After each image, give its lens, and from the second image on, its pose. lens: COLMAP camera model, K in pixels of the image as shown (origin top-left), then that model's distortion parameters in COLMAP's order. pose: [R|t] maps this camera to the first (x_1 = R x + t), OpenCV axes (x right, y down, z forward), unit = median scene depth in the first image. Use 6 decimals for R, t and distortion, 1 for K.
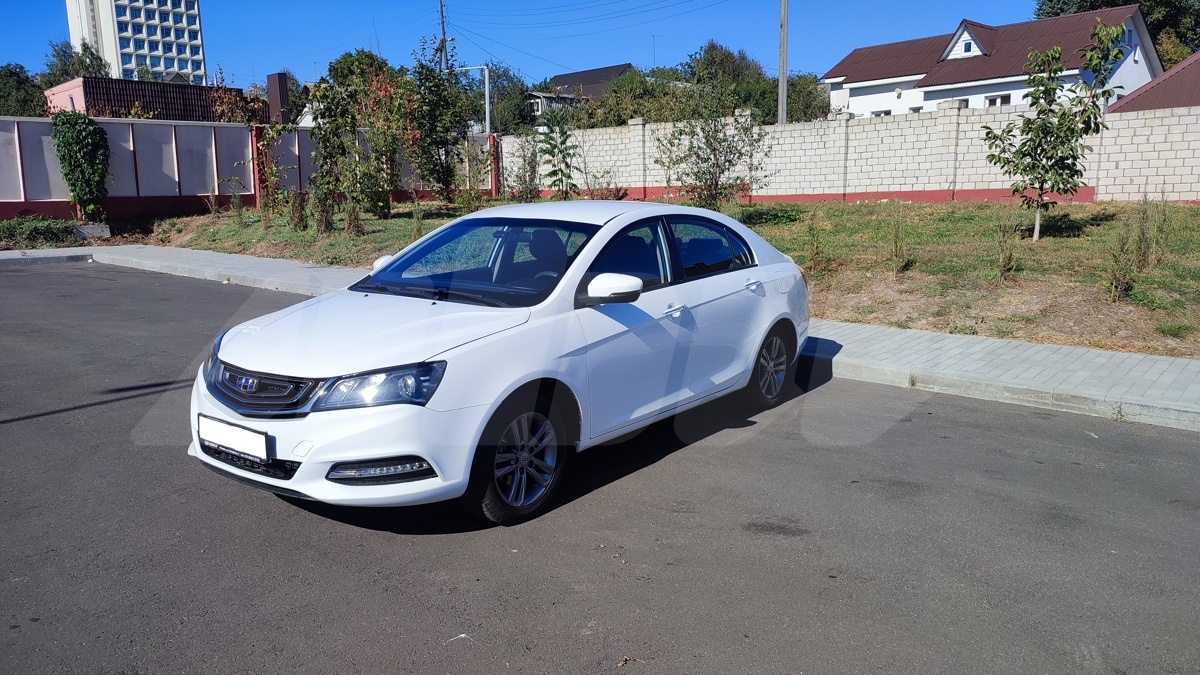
lens RADIAL K [[886.2, 0, 595.3], [0, 886.2, 341.1], [0, 0, 1]] dist [0.033220, -0.030382]
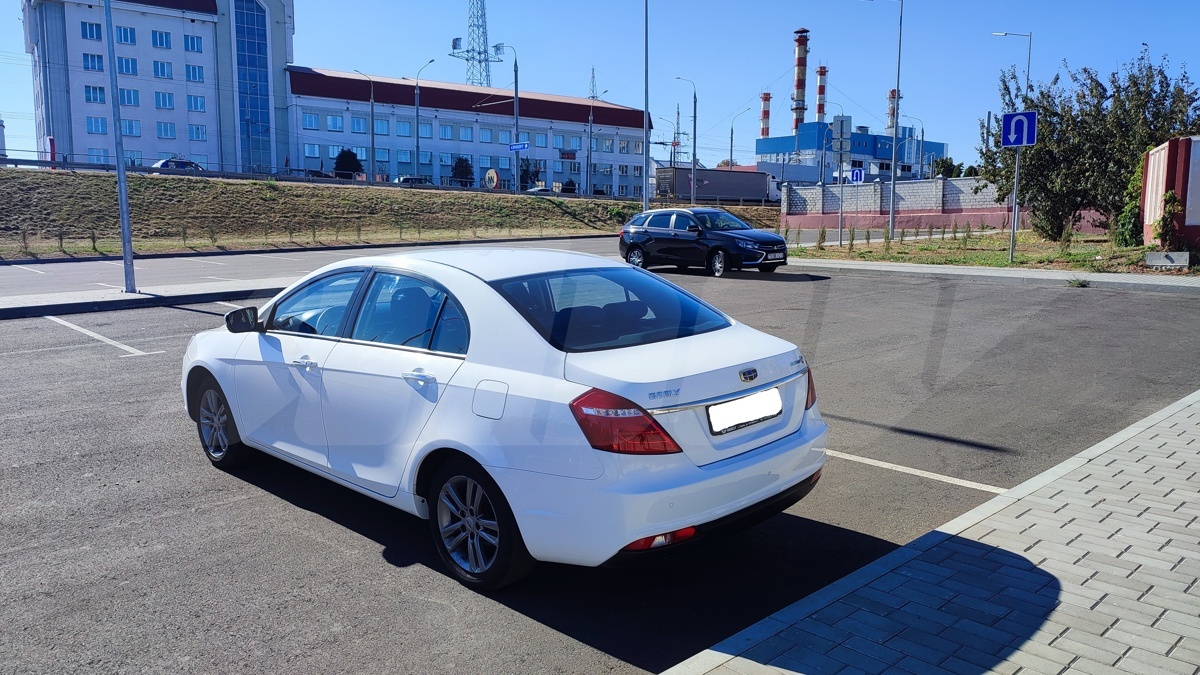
lens RADIAL K [[886.2, 0, 604.6], [0, 886.2, 332.6], [0, 0, 1]] dist [0.033220, -0.030382]
pose [[-0.151992, 0.141304, -0.978229, 0.772544], [-0.161379, 0.972898, 0.165609, -0.220227], [0.975118, 0.183037, -0.125070, 1.136418]]
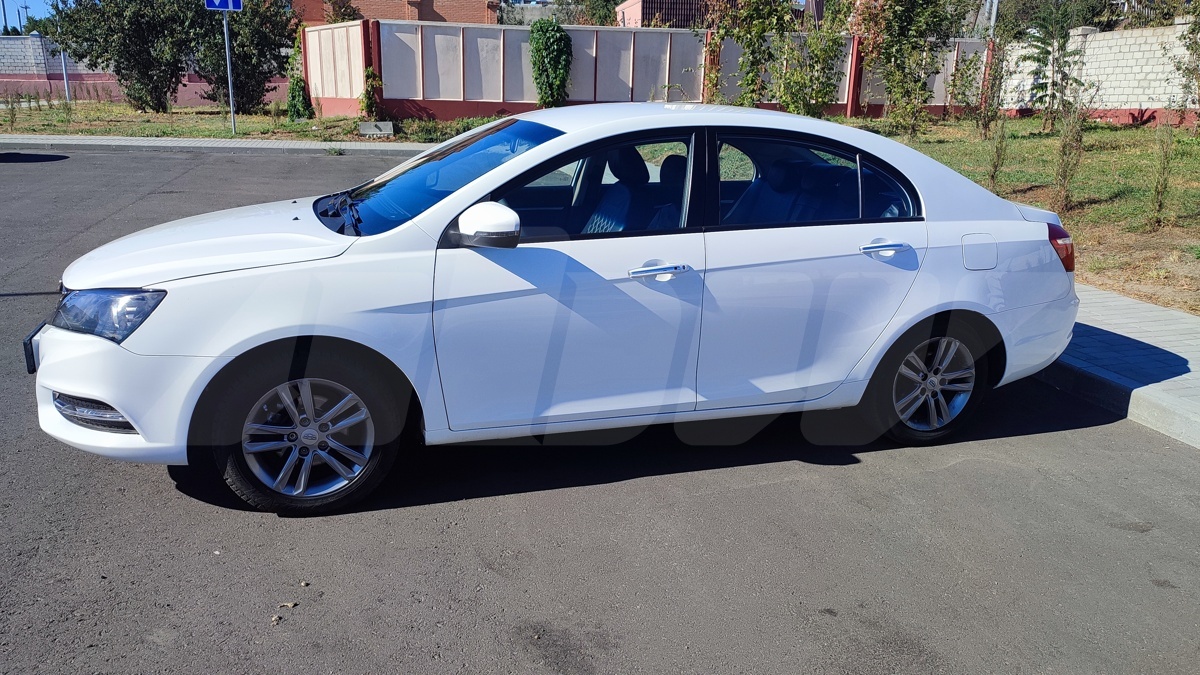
lens RADIAL K [[886.2, 0, 594.1], [0, 886.2, 332.0], [0, 0, 1]] dist [0.033220, -0.030382]
pose [[0.816502, 0.174902, -0.550213, 0.337487], [-0.130428, 0.984251, 0.119323, -0.049735], [0.562417, -0.025664, 0.826455, 0.336163]]
